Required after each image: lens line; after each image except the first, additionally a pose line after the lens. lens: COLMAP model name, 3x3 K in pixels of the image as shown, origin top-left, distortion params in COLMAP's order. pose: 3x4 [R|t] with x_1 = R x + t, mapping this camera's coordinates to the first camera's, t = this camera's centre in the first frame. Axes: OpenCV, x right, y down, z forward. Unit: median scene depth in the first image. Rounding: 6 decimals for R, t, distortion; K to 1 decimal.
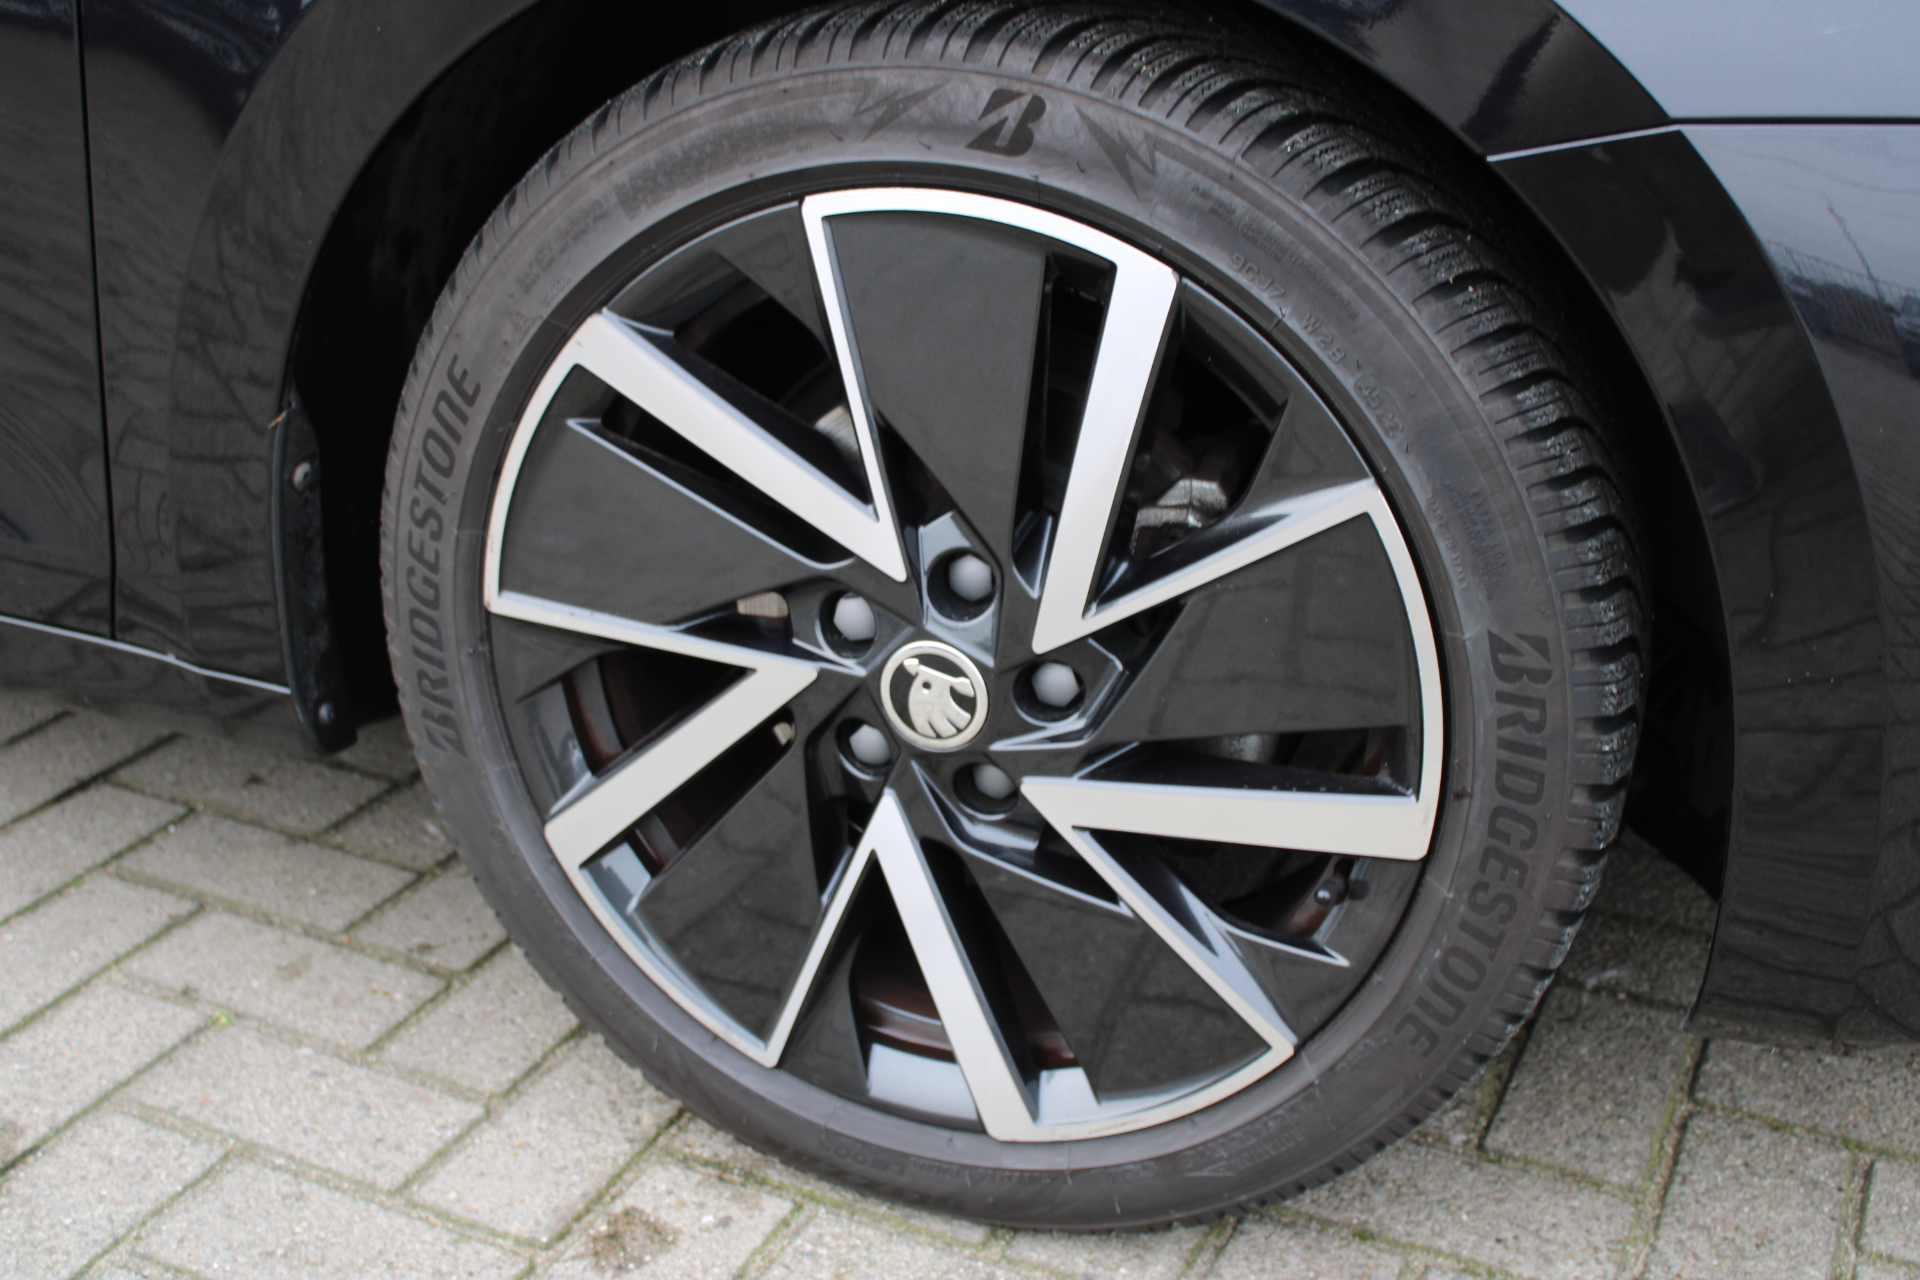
lens RADIAL K [[2392.3, 0, 961.1], [0, 2392.3, 640.7], [0, 0, 1]] dist [-0.091630, 0.000000]
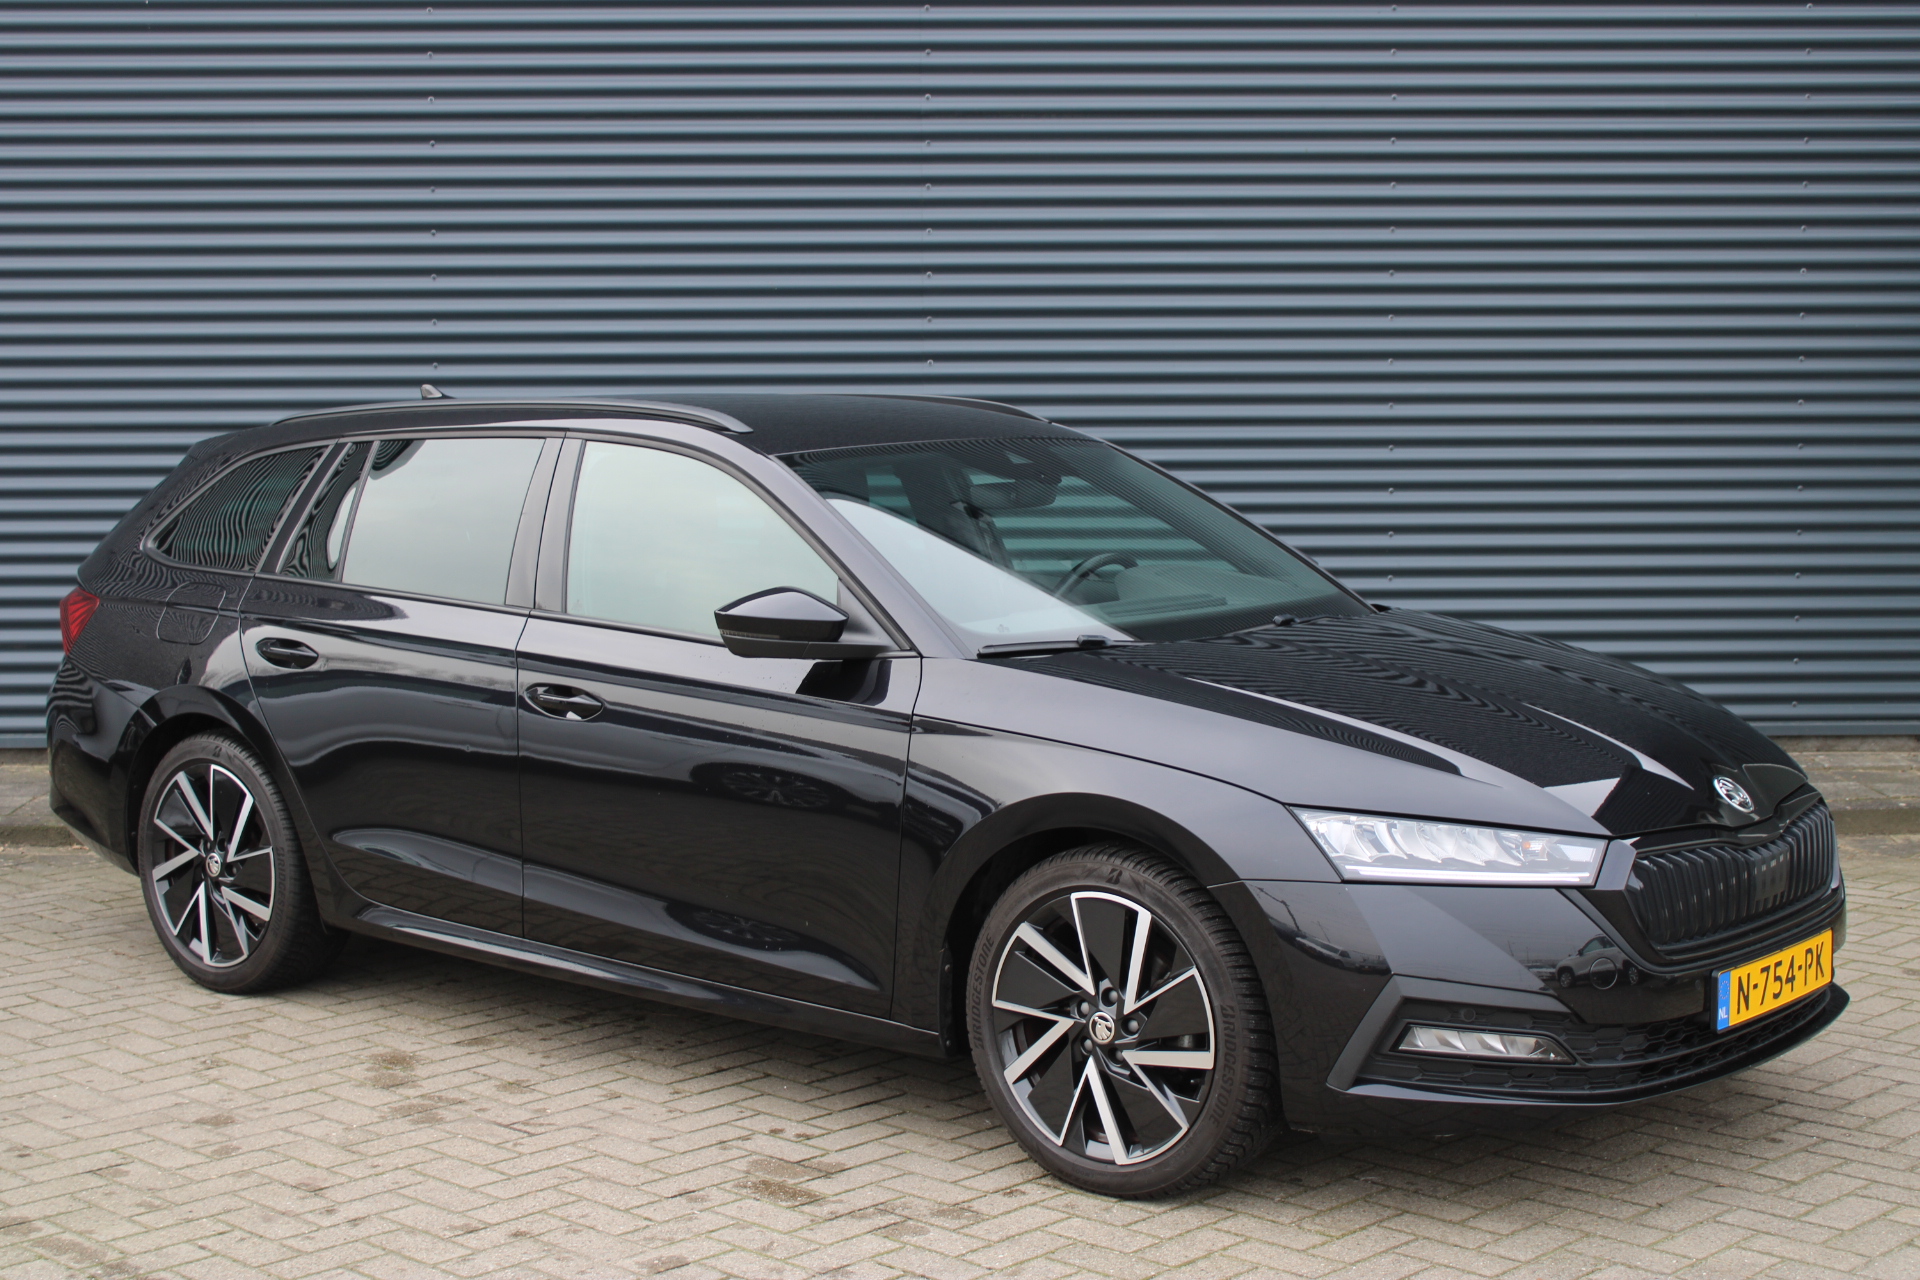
lens RADIAL K [[2886.2, 0, 960.1], [0, 2886.2, 644.9], [0, 0, 1]] dist [-0.037992, 0.000000]
pose [[0.951664, 0.012719, -0.306877, 1.148251], [-0.104338, 0.953112, -0.284060, 0.752665], [0.288875, 0.302349, 0.908370, -3.319403]]
